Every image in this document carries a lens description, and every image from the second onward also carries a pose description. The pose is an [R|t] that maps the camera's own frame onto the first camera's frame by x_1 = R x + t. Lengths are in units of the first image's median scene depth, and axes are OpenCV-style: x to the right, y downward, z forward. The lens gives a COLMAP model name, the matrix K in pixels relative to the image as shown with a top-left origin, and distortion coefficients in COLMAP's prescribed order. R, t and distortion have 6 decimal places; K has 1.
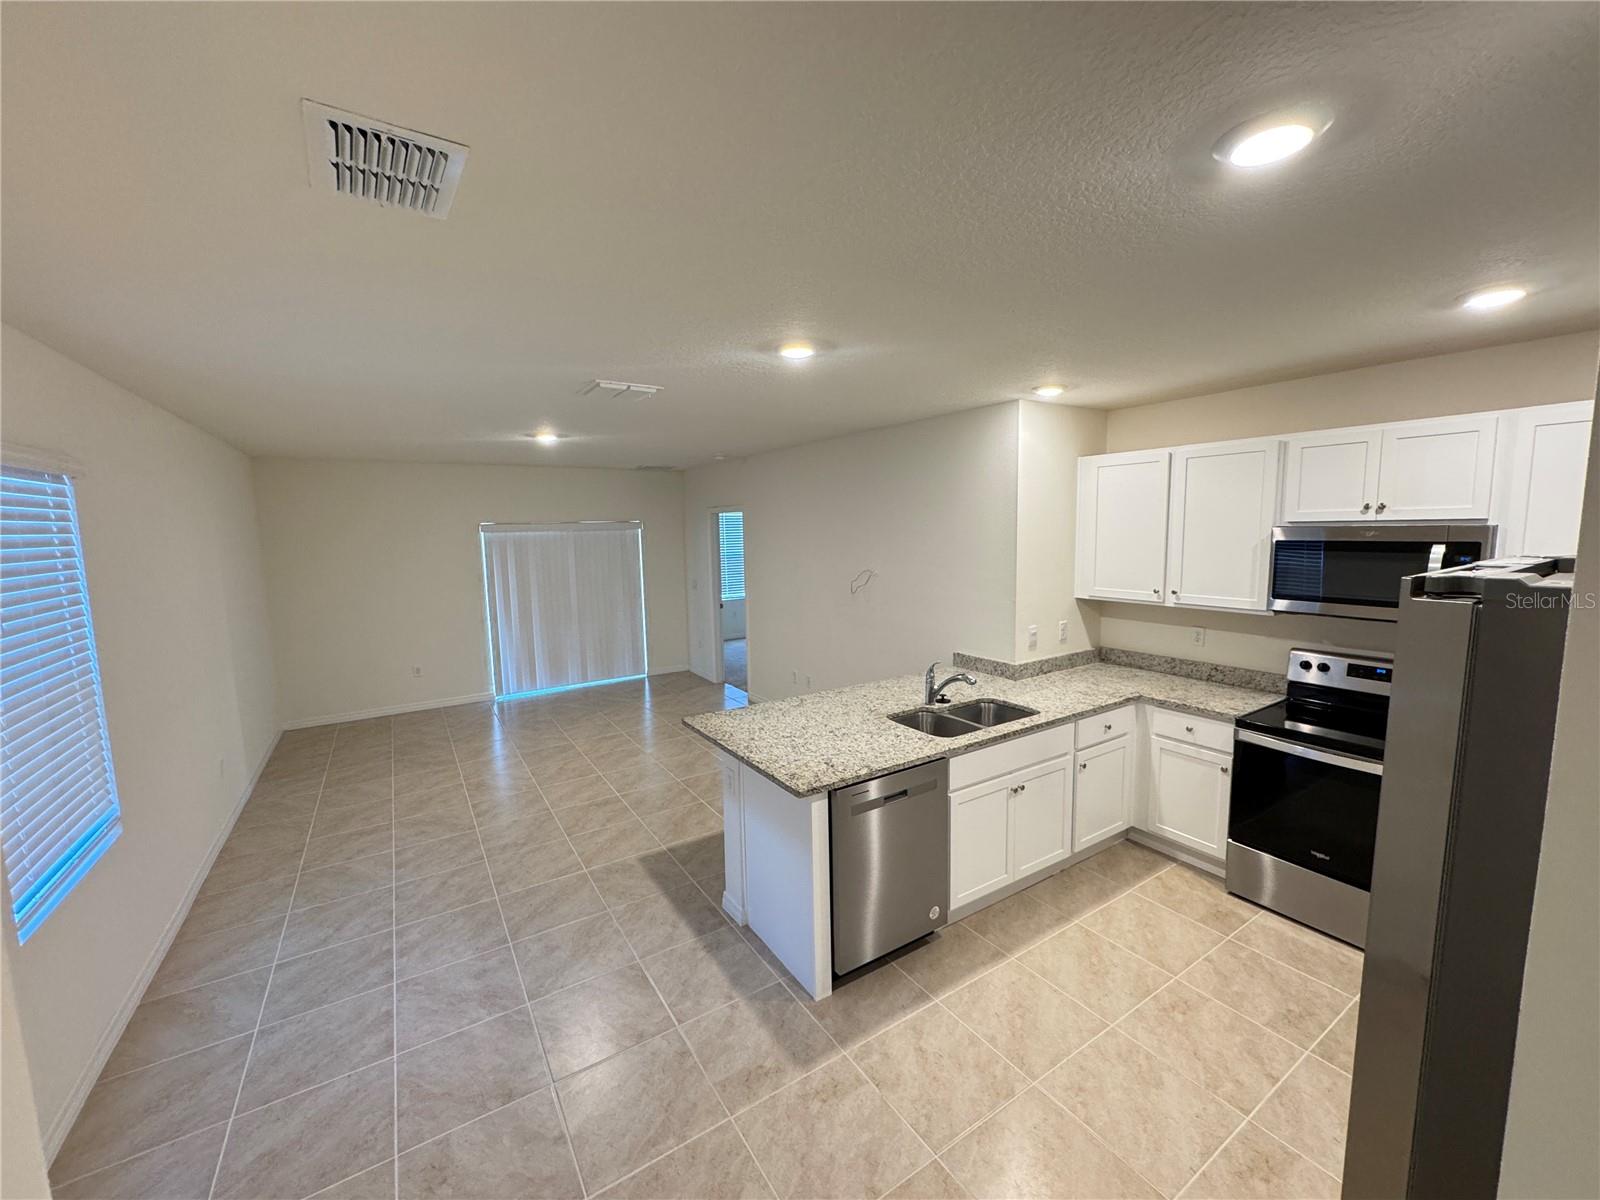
lens RADIAL K [[639.1, 0, 798.7], [0, 639.1, 598.1], [0, 0, 1]] dist [-0.004008, 0.000523]
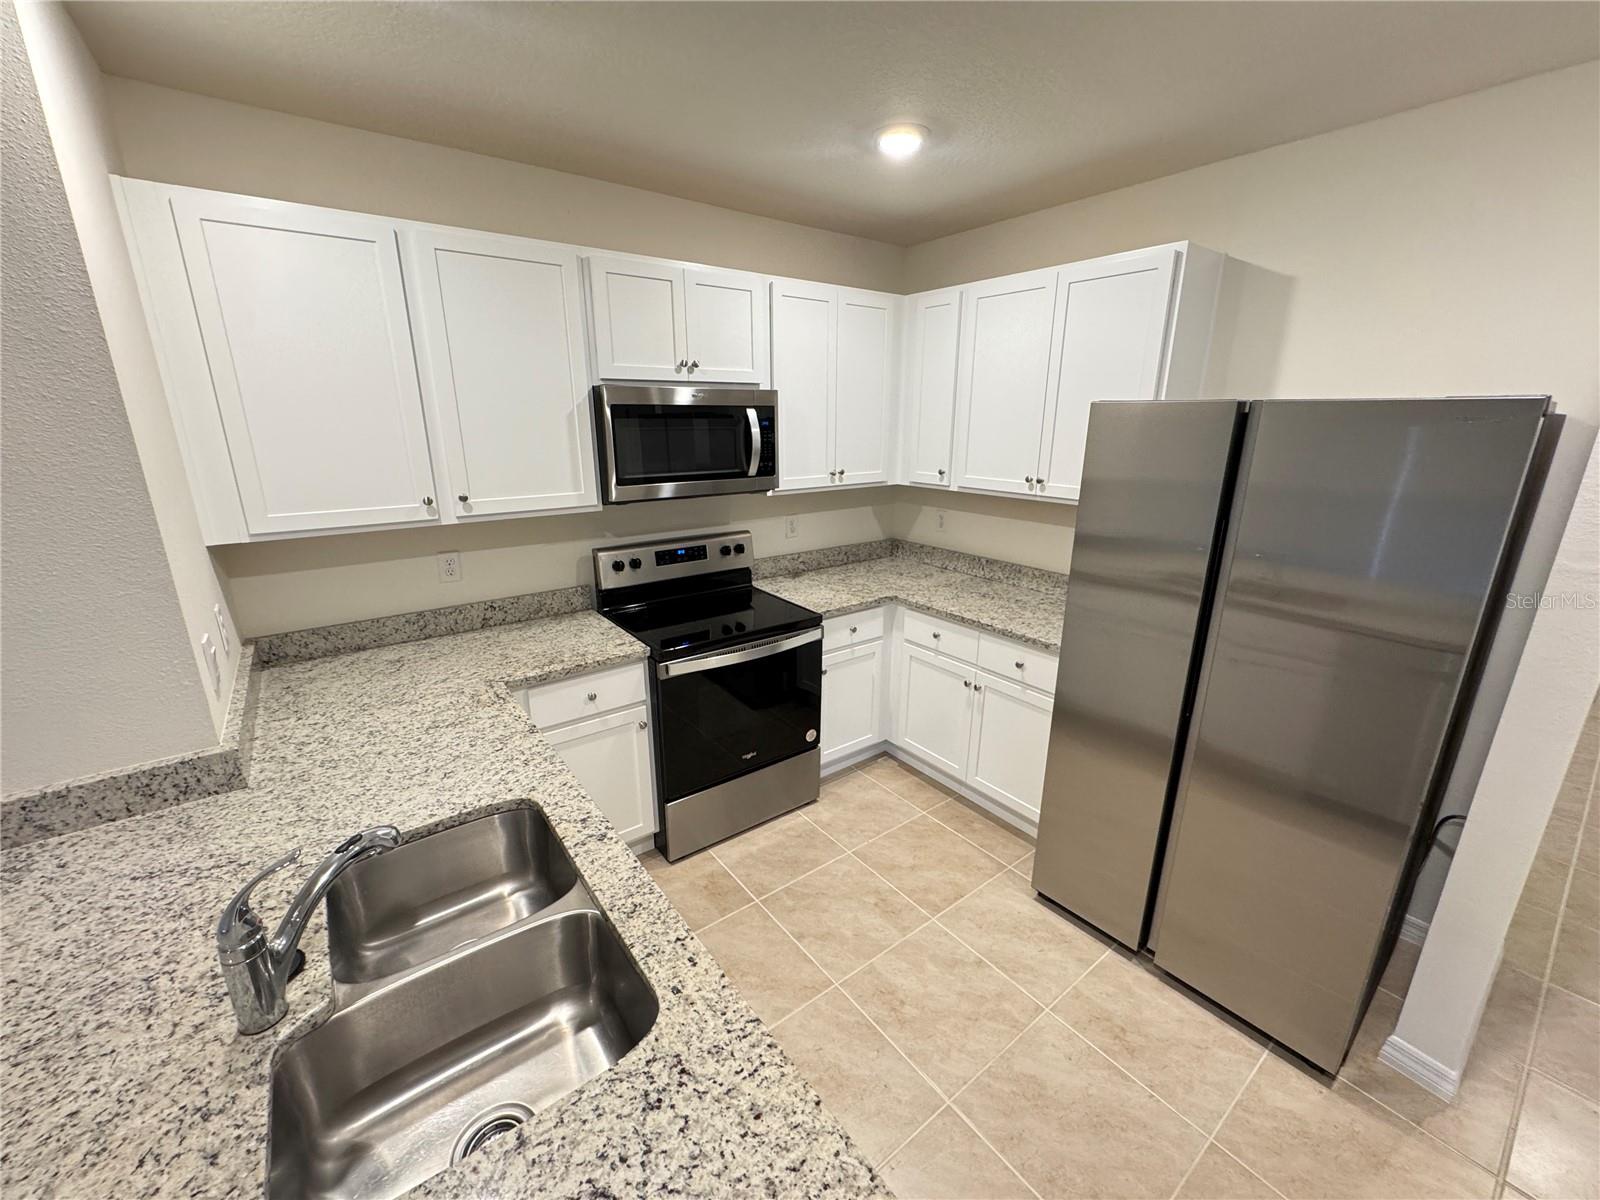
lens RADIAL K [[639.1, 0, 800.4], [0, 639.1, 597.2], [0, 0, 1]] dist [-0.004008, 0.000523]
pose [[-0.080173, -0.255693, 0.963428, -0.019471], [0.112188, 0.958083, 0.263611, -0.045419], [-0.990447, 0.129219, -0.048126, 0.810304]]
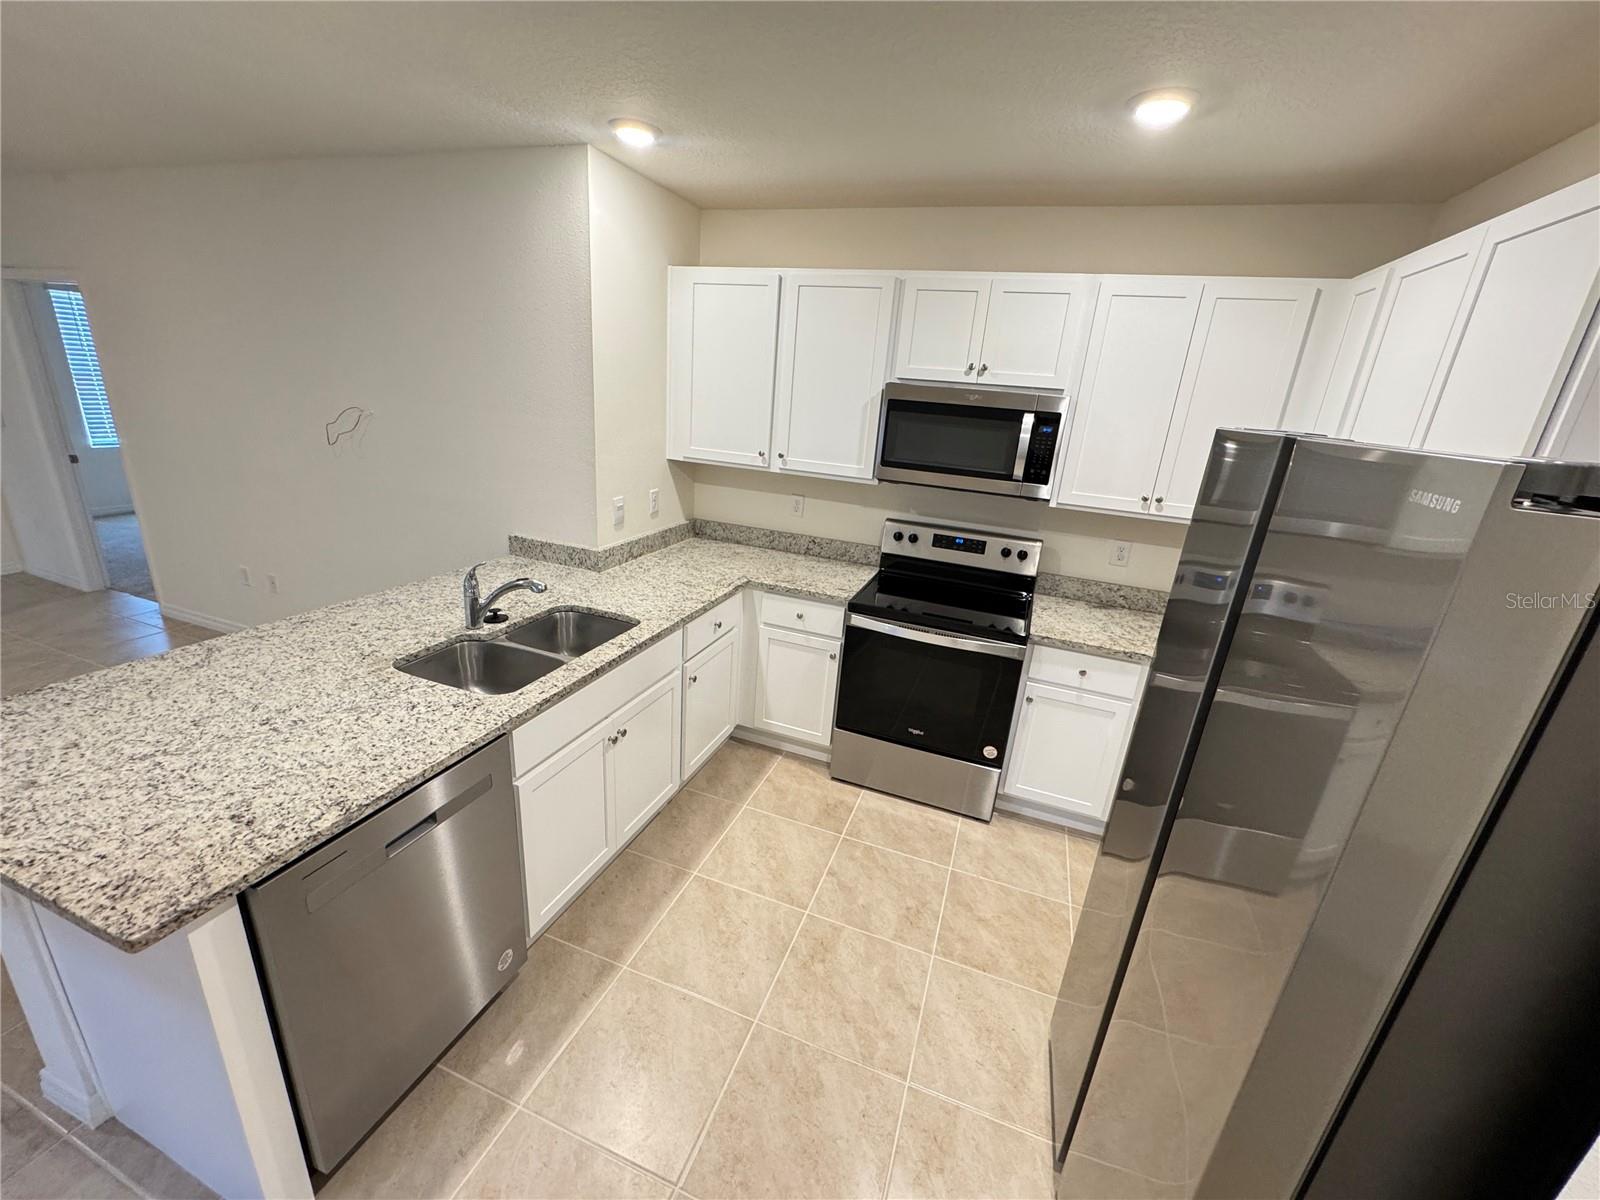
lens RADIAL K [[639.1, 0, 800.3], [0, 639.1, 598.8], [0, 0, 1]] dist [-0.004008, 0.000523]
pose [[0.791130, -0.114124, 0.600907, 0.086779], [-0.023560, 0.976024, 0.216384, -0.008317], [-0.611194, -0.185345, 0.769473, 0.328811]]
